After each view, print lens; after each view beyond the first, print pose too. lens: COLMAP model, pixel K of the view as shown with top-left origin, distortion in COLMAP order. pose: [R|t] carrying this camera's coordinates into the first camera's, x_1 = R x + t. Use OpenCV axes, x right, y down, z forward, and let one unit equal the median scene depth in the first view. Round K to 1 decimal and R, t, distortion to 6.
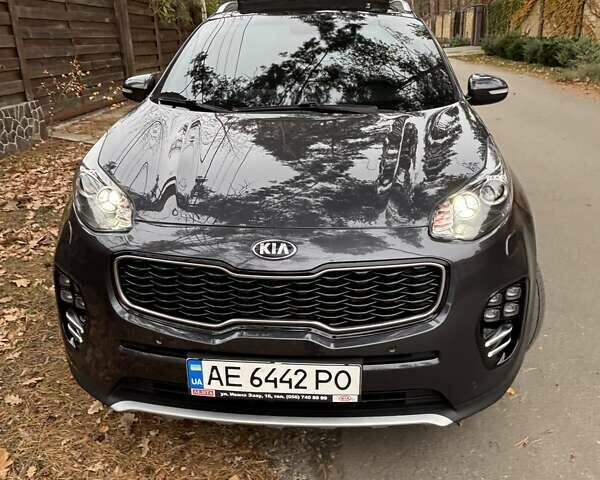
lens RADIAL K [[532.1, 0, 302.3], [0, 532.1, 244.1], [0, 0, 1]] dist [0.005497, -0.019316]
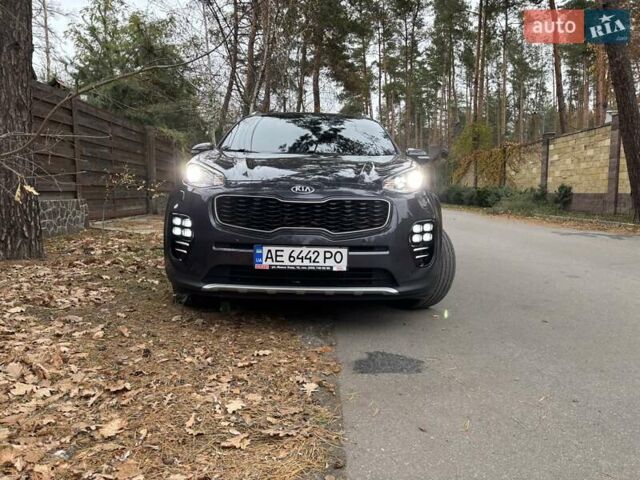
lens RADIAL K [[481.2, 0, 327.2], [0, 481.2, 242.1], [0, 0, 1]] dist [0.045936, -0.052316]
pose [[0.995660, 0.021891, 0.090450, -0.087296], [0.003101, 0.963595, -0.267347, 0.485428], [-0.093010, 0.266468, 0.959346, -0.470592]]
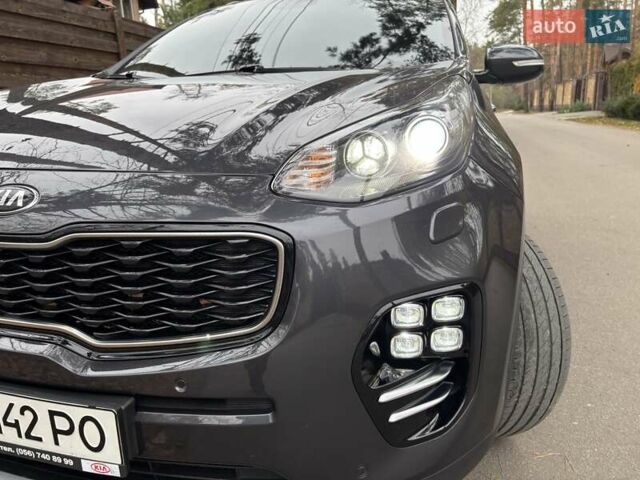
lens RADIAL K [[478.7, 0, 319.3], [0, 478.7, 245.5], [0, 0, 1]] dist [0.083548, -0.103622]
pose [[0.976569, 0.045806, -0.210273, 0.303123], [-0.066948, 0.993266, -0.094552, 0.066325], [0.204526, 0.106414, 0.973060, 0.388943]]
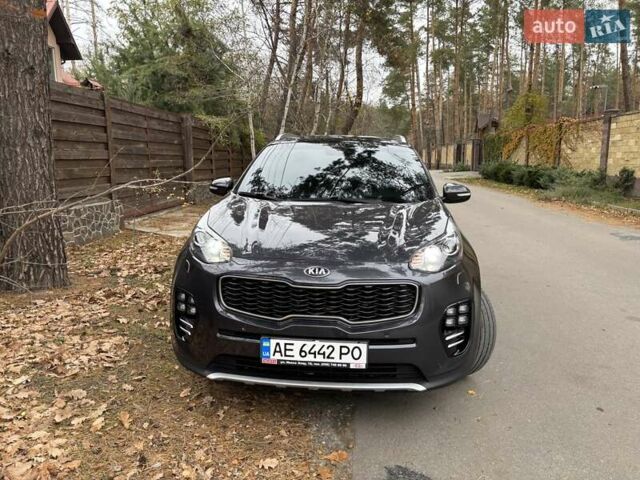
lens RADIAL K [[481.2, 0, 327.2], [0, 481.2, 242.1], [0, 0, 1]] dist [0.045936, -0.052316]
pose [[0.999594, 0.028408, 0.002099, -0.019371], [-0.027397, 0.978958, -0.202215, 0.165233], [-0.007800, 0.202076, 0.979339, -0.382821]]
